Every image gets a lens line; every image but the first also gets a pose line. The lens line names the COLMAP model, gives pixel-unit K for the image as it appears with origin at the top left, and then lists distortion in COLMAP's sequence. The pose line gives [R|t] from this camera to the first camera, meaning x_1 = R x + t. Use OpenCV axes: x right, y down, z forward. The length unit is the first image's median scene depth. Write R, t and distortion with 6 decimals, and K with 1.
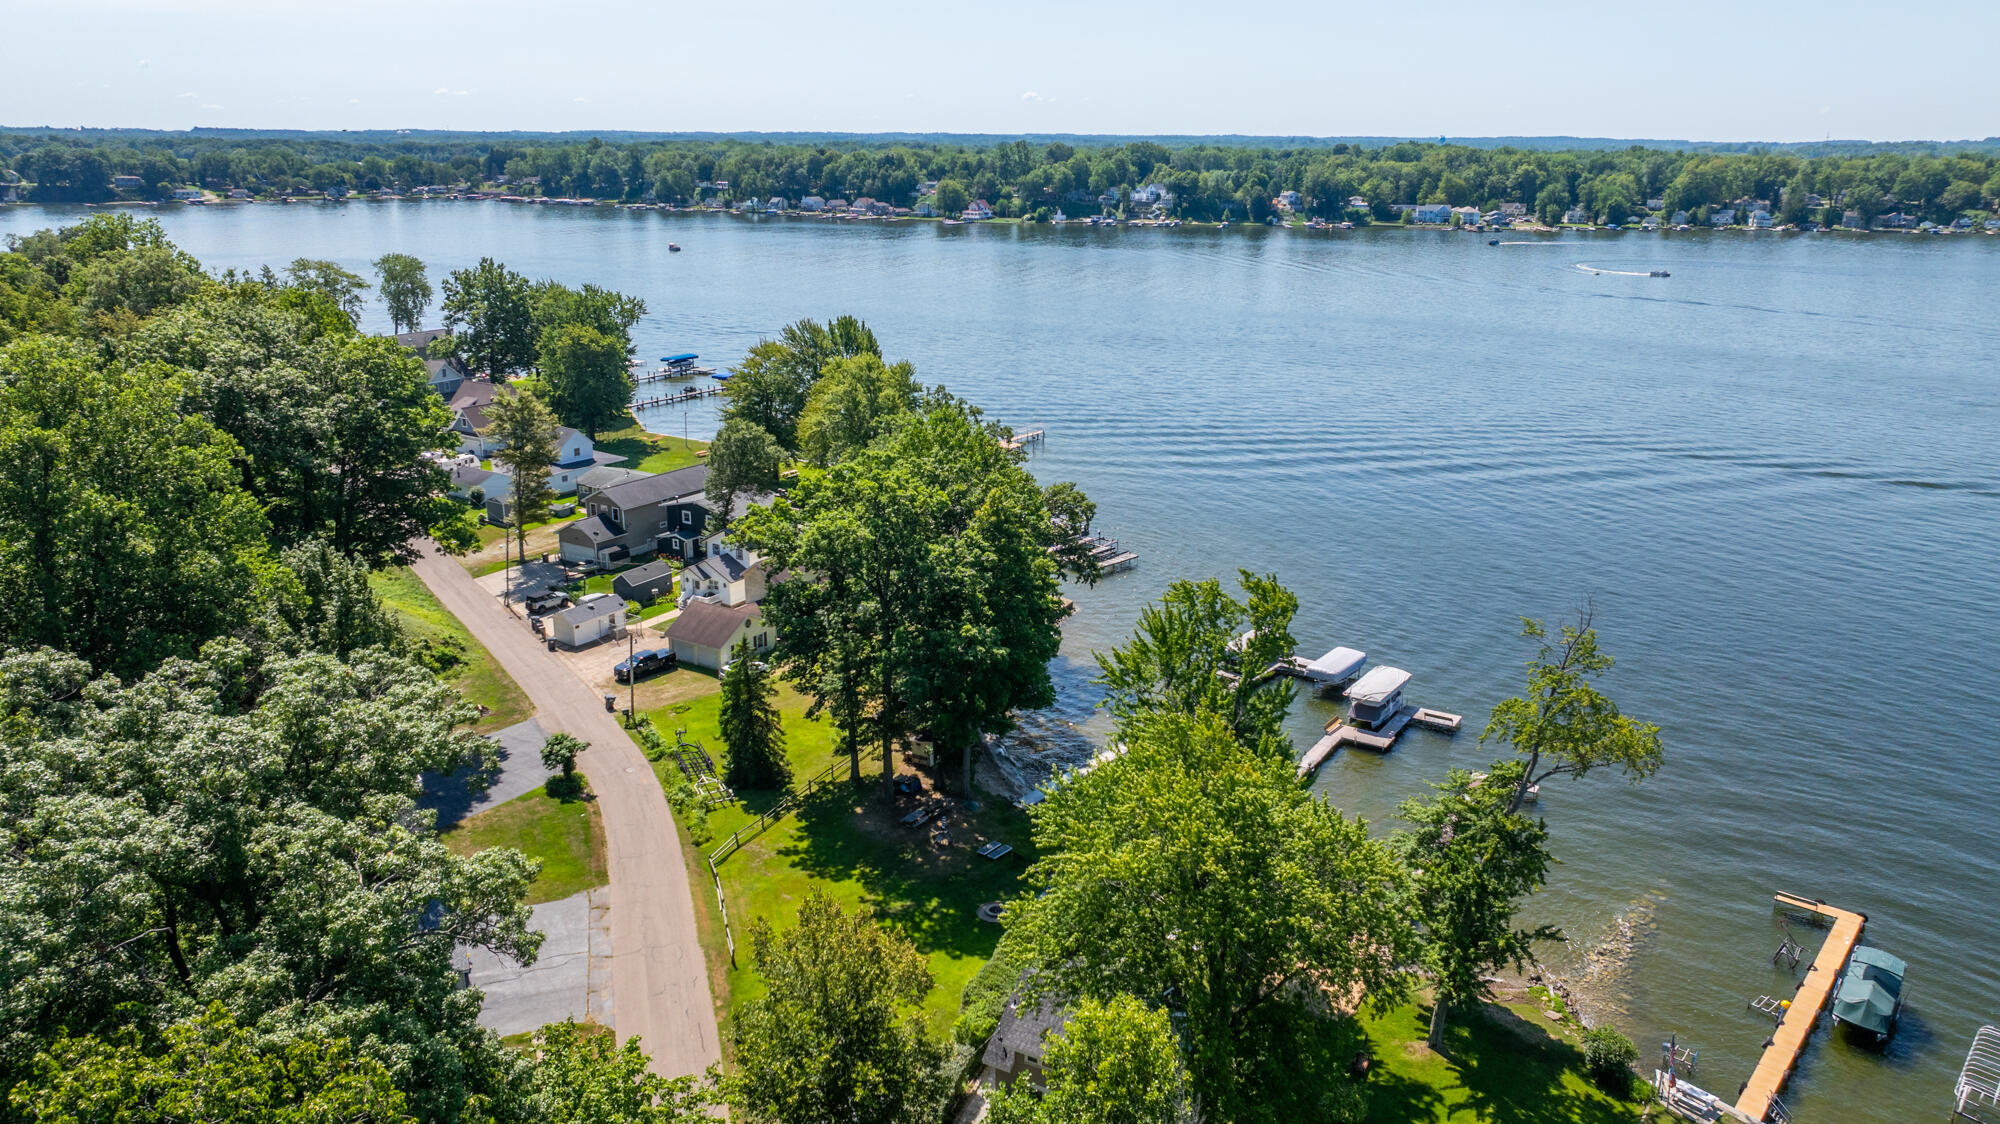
lens RADIAL K [[1399.7, 0, 1008.5], [0, 1399.7, 569.9], [0, 0, 1]] dist [-0.021434, 0.008842]
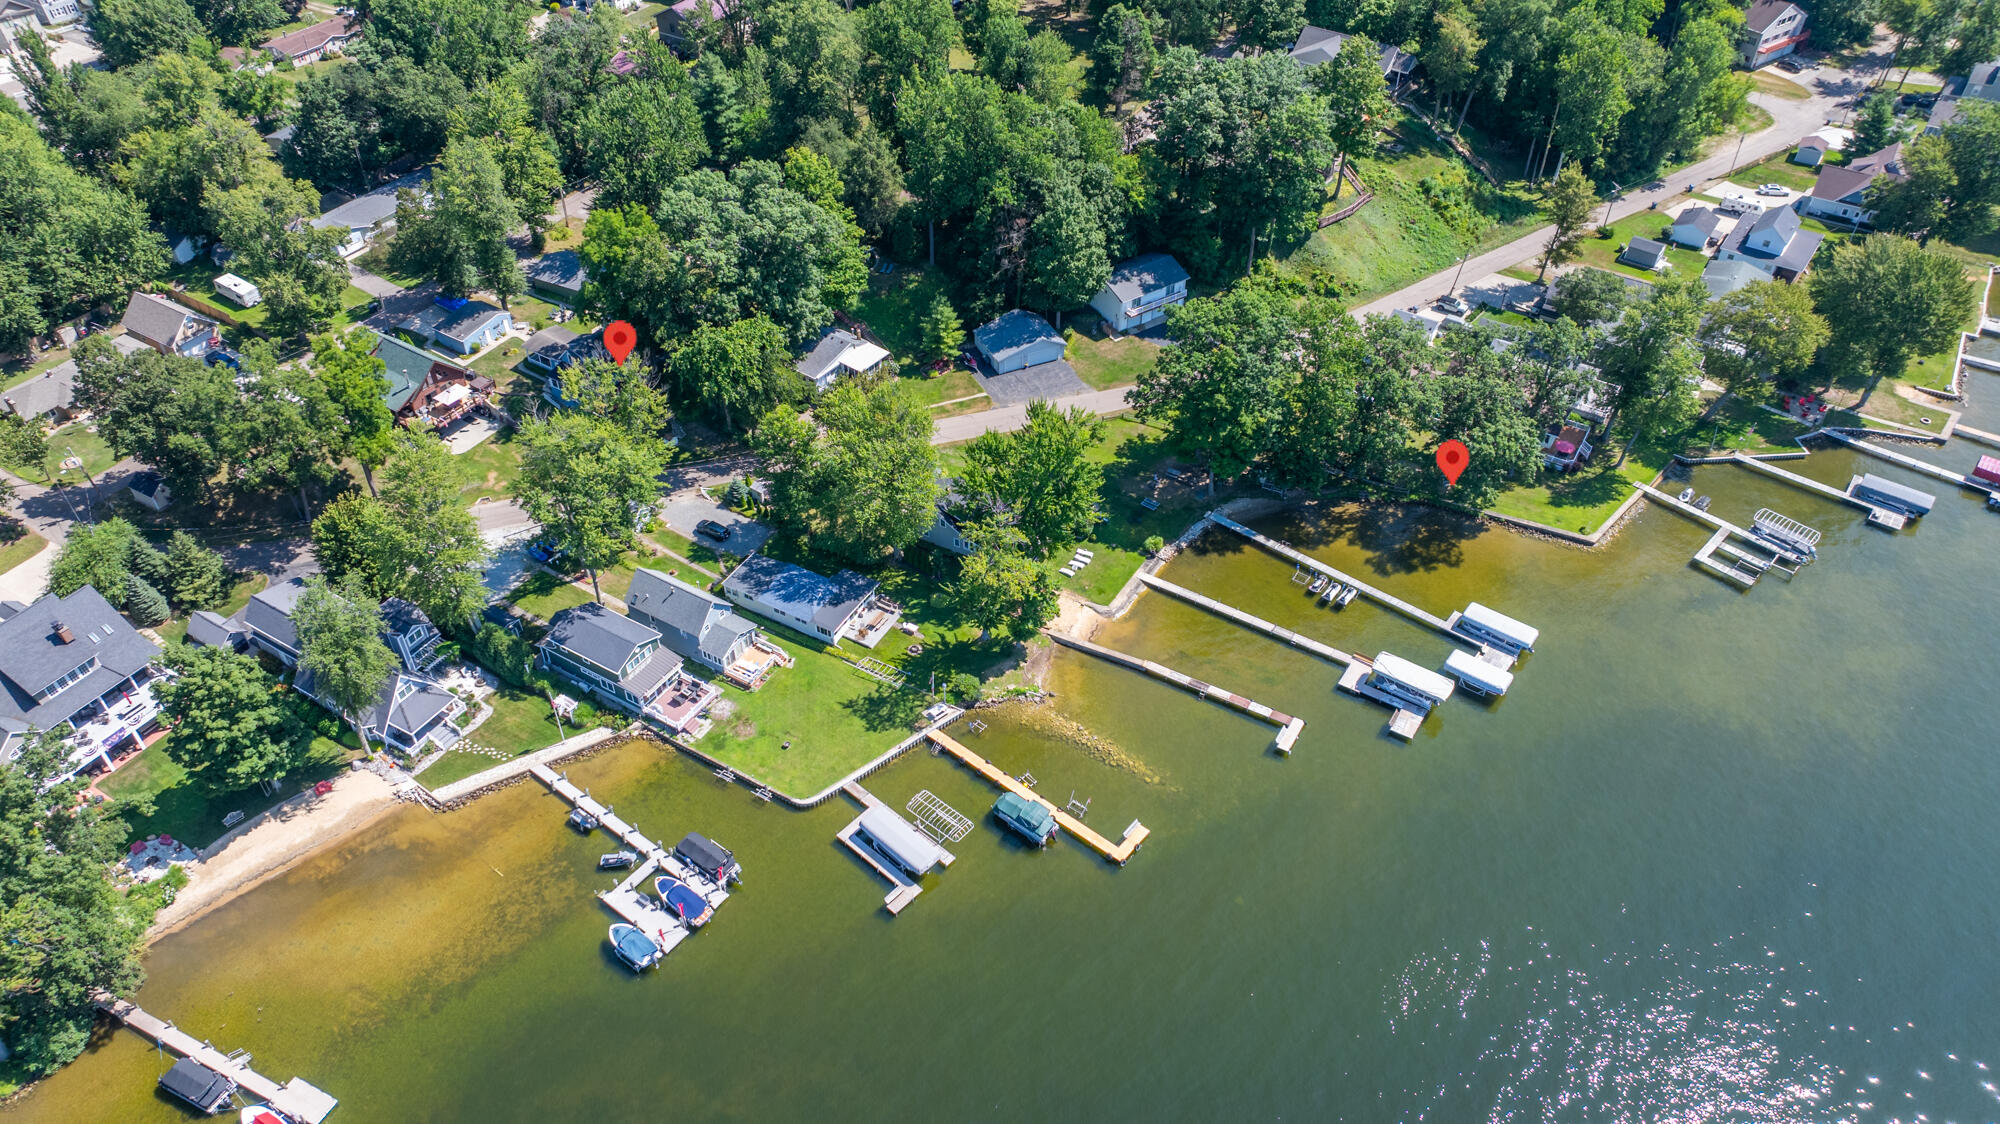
lens RADIAL K [[1399.7, 0, 1008.5], [0, 1399.7, 569.9], [0, 0, 1]] dist [-0.021434, 0.008842]
pose [[0.013399, 0.664073, -0.747548, 1.255225], [-0.297054, 0.716506, 0.631172, -0.746843], [0.954767, 0.213605, 0.206866, 0.393747]]
